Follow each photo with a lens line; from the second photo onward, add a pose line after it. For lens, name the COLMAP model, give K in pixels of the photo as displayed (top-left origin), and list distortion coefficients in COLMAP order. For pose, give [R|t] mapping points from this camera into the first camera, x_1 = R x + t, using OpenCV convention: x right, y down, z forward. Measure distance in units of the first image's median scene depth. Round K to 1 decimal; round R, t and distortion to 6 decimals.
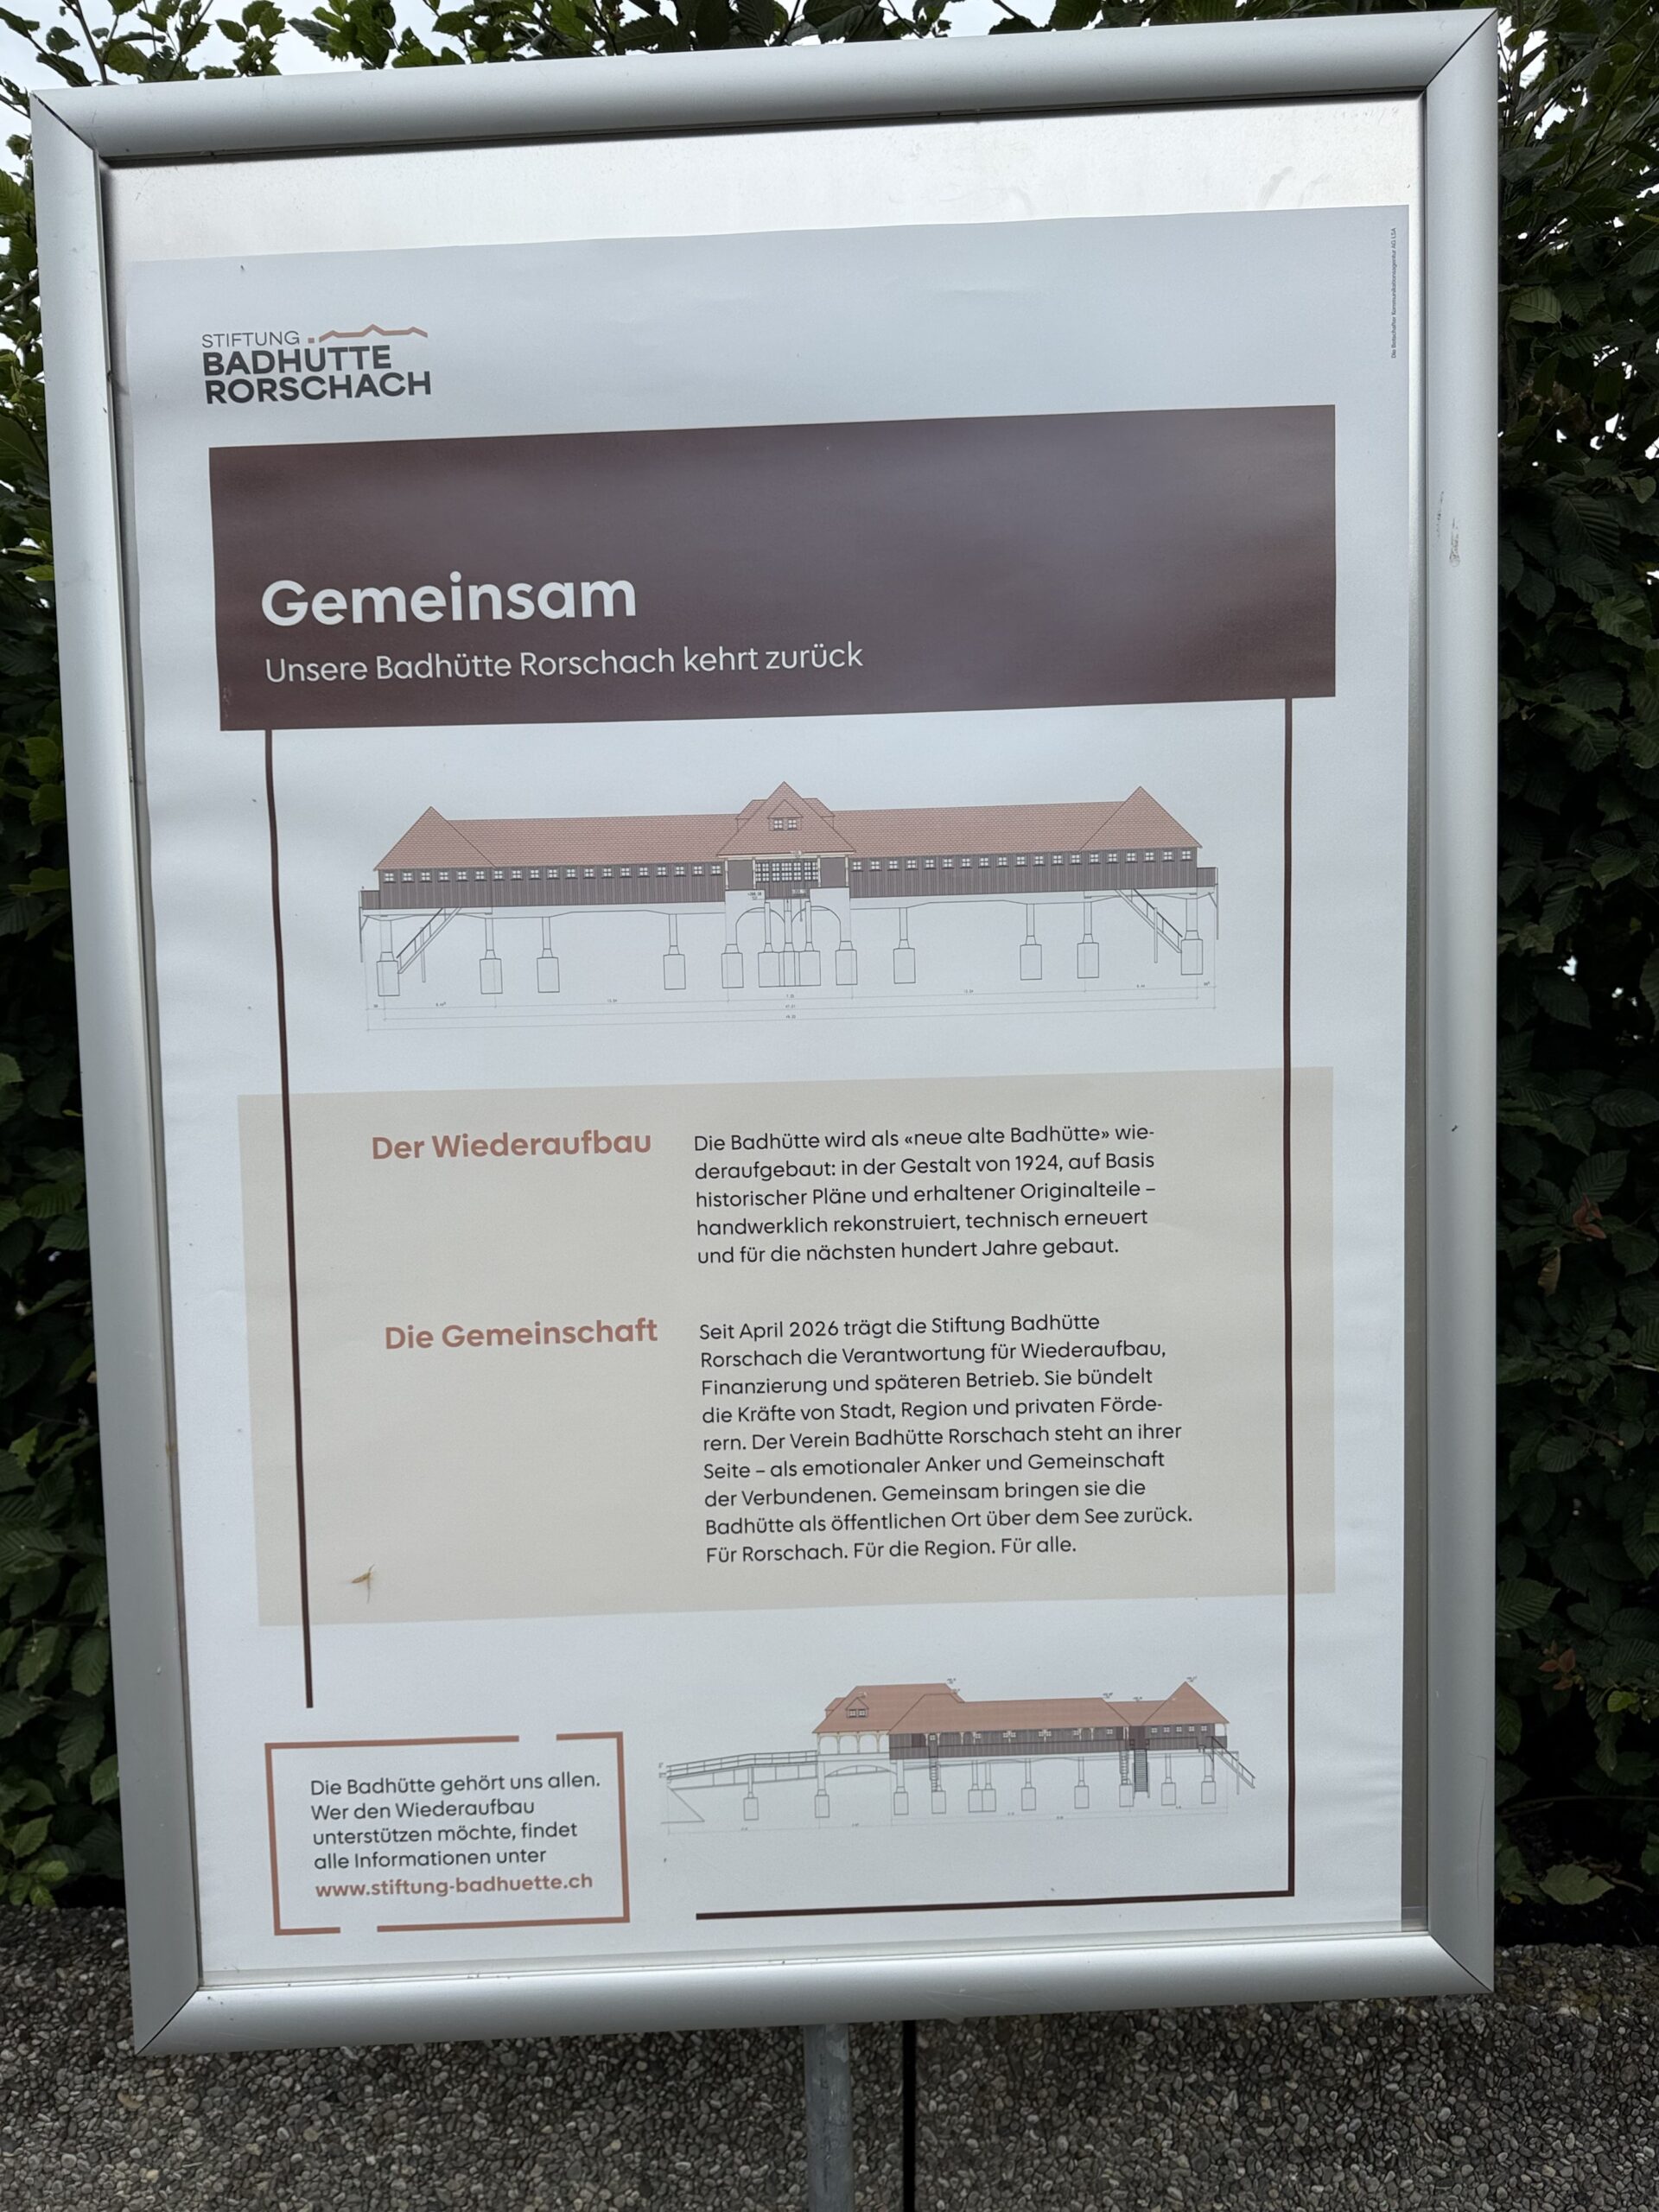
lens RADIAL K [[1610.0, 0, 812.8], [0, 1610.0, 1102.9], [0, 0, 1]] dist [0.045169, -0.071966]
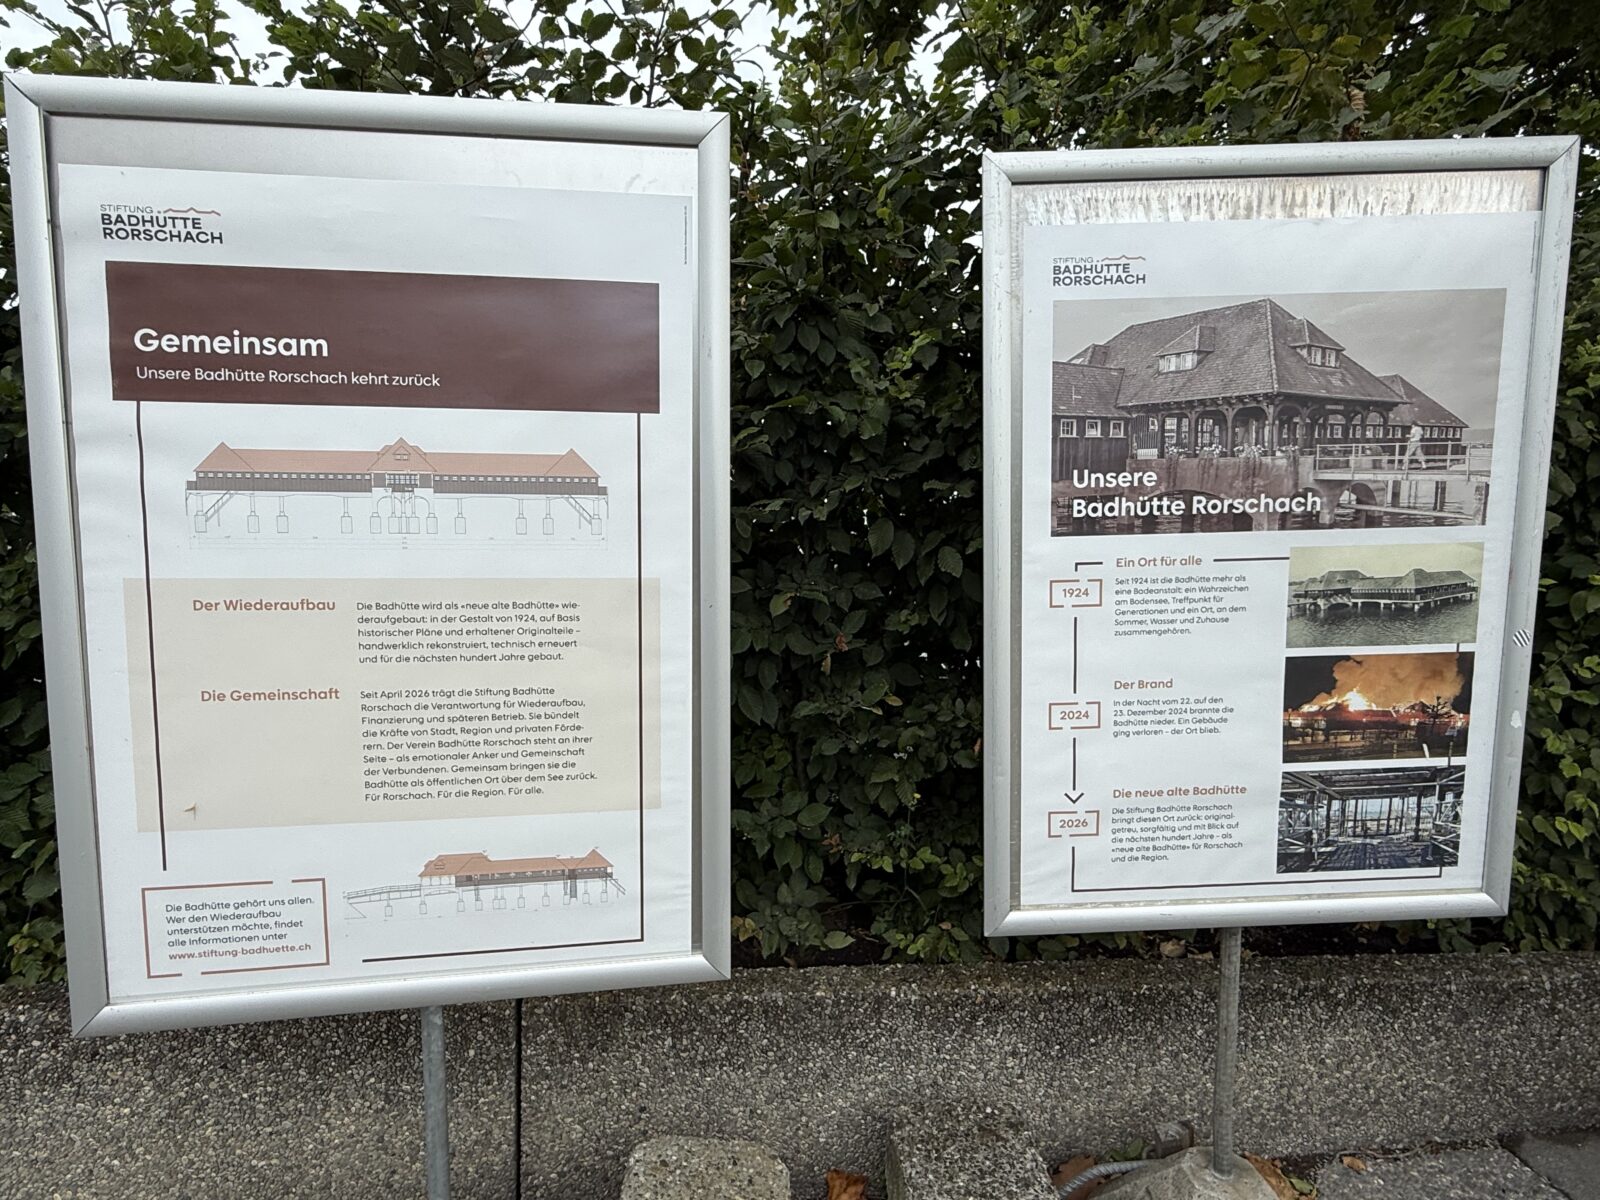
lens RADIAL K [[890.5, 0, 806.7], [0, 890.5, 596.9], [0, 0, 1]] dist [-0.015462, -0.001514]
pose [[0.985045, 0.021179, 0.170989, 0.305155], [-0.028676, 0.998727, 0.041495, -0.051874], [-0.169893, -0.045777, 0.984399, -0.247666]]
